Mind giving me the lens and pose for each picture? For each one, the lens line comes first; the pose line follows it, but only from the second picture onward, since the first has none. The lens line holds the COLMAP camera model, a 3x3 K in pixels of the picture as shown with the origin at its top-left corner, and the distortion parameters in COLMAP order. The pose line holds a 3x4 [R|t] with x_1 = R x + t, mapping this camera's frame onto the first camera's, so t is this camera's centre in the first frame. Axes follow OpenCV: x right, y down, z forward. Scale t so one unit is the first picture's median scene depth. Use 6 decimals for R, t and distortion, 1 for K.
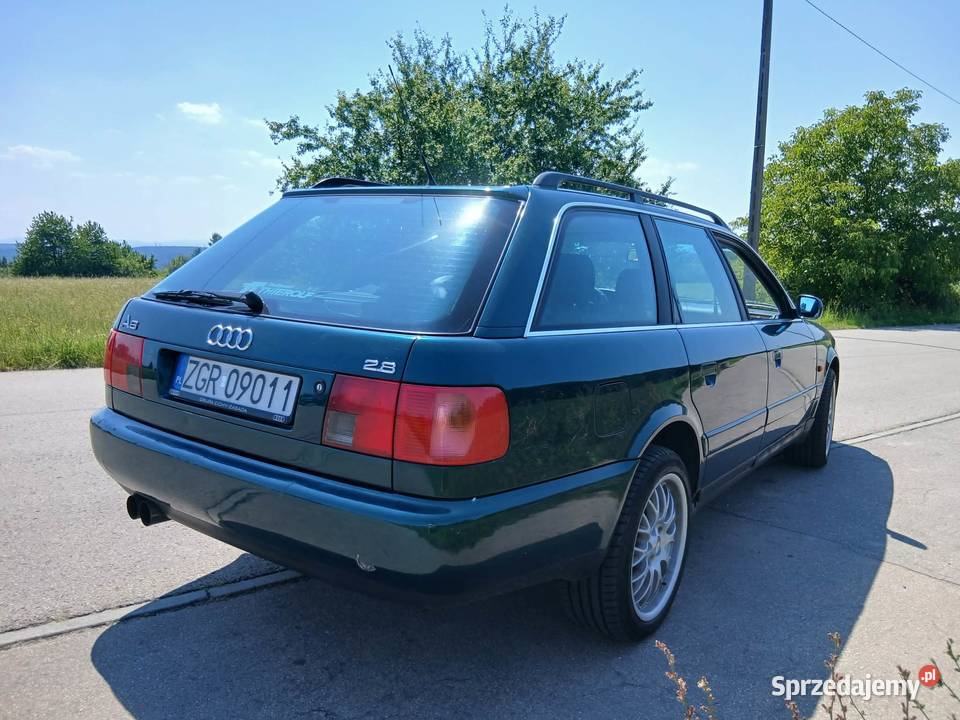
lens RADIAL K [[729.7, 0, 482.1], [0, 729.7, 356.3], [0, 0, 1]] dist [0.118796, -0.220266]
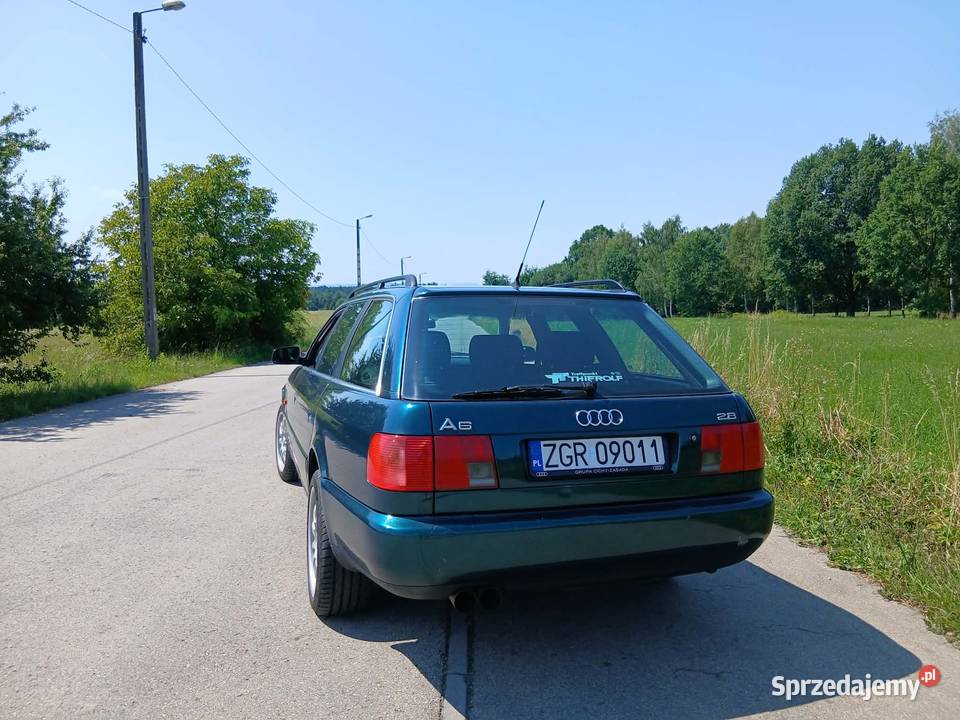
lens RADIAL K [[729.7, 0, 482.1], [0, 729.7, 356.3], [0, 0, 1]] dist [0.118796, -0.220266]
pose [[0.590763, -0.084769, 0.802380, -1.409087], [0.127116, 0.991825, 0.011193, -0.163891], [-0.796769, 0.095383, 0.596709, 0.367576]]
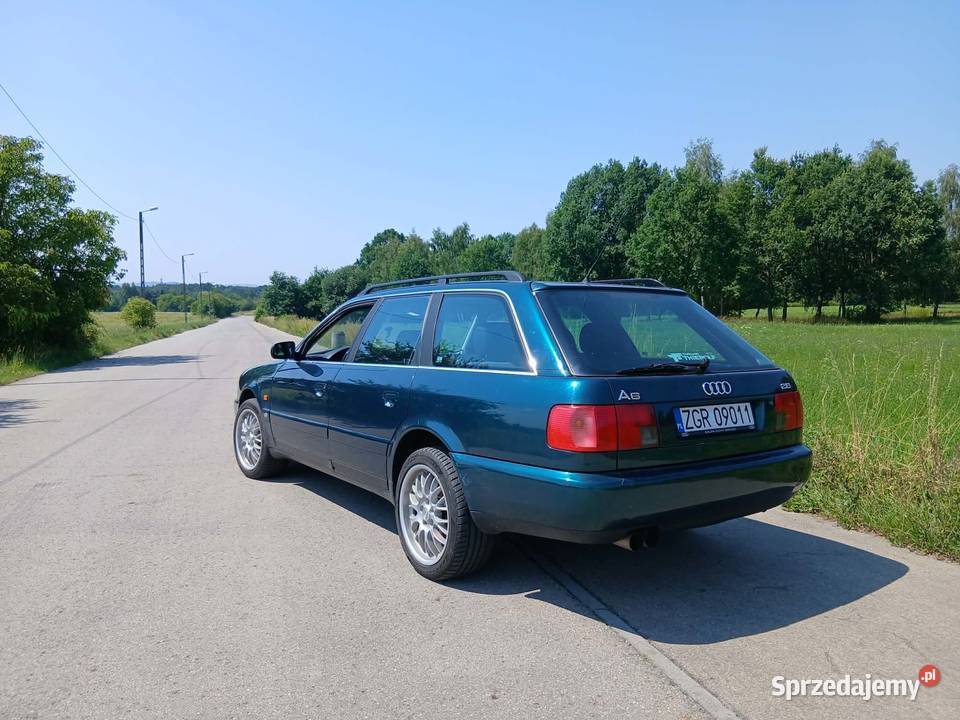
lens RADIAL K [[729.7, 0, 482.1], [0, 729.7, 356.3], [0, 0, 1]] dist [0.118796, -0.220266]
pose [[0.334020, -0.087891, 0.938459, -1.905558], [0.133605, 0.990005, 0.045165, -0.222364], [-0.933049, 0.110297, 0.342424, 0.873179]]
